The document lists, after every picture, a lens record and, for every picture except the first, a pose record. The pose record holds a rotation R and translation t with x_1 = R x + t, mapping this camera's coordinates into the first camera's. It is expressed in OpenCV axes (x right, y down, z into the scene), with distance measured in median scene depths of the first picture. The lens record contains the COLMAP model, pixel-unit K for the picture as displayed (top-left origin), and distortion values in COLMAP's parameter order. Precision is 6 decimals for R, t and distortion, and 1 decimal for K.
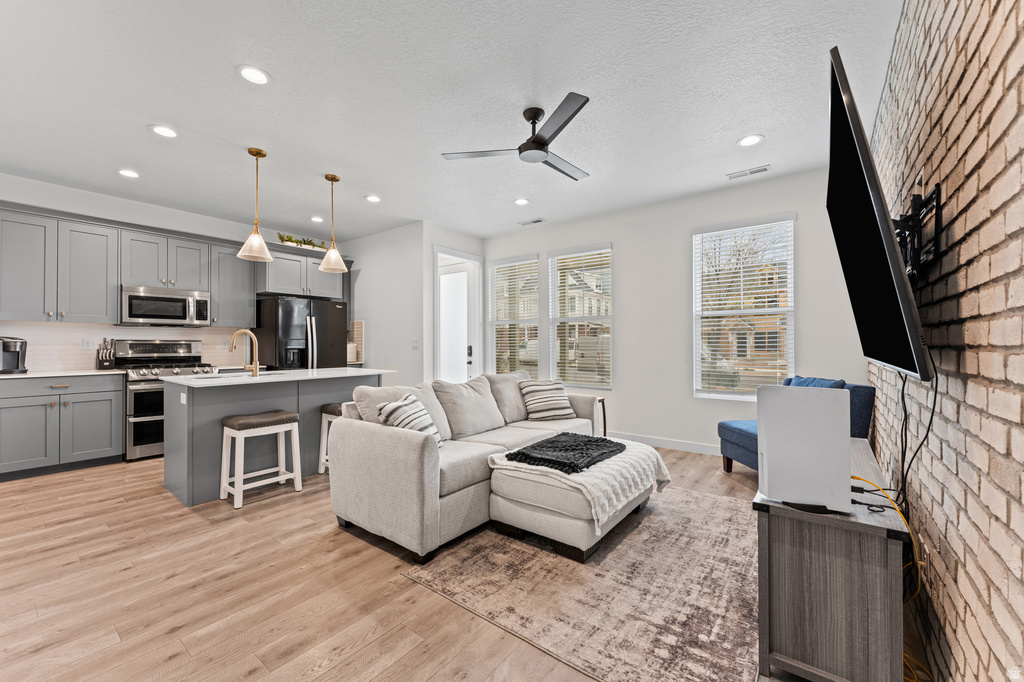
lens RADIAL K [[412.8, 0, 497.5], [0, 412.8, 341.3], [0, 0, 1]] dist [-0.000814, -0.000436]
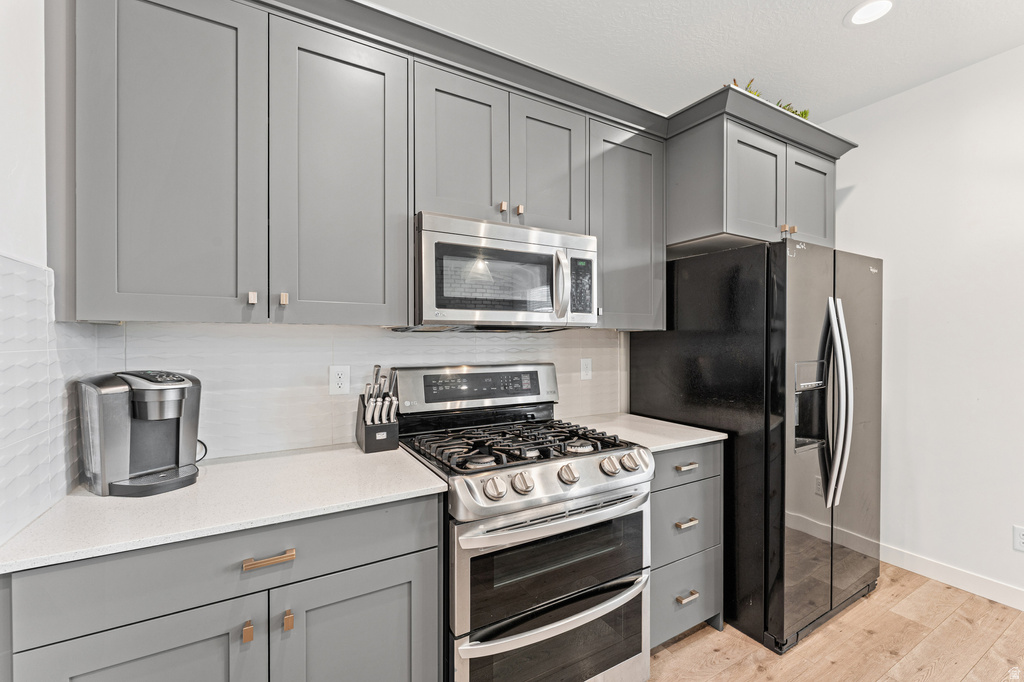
lens RADIAL K [[436.0, 0, 542.5], [0, 436.0, 338.7], [0, 0, 1]] dist [0.000873, 0.000139]
pose [[0.948240, -0.010101, -0.317395, -0.817175], [0.009387, 0.999949, -0.003779, -0.034882], [0.317417, 0.000604, 0.948286, 0.803330]]
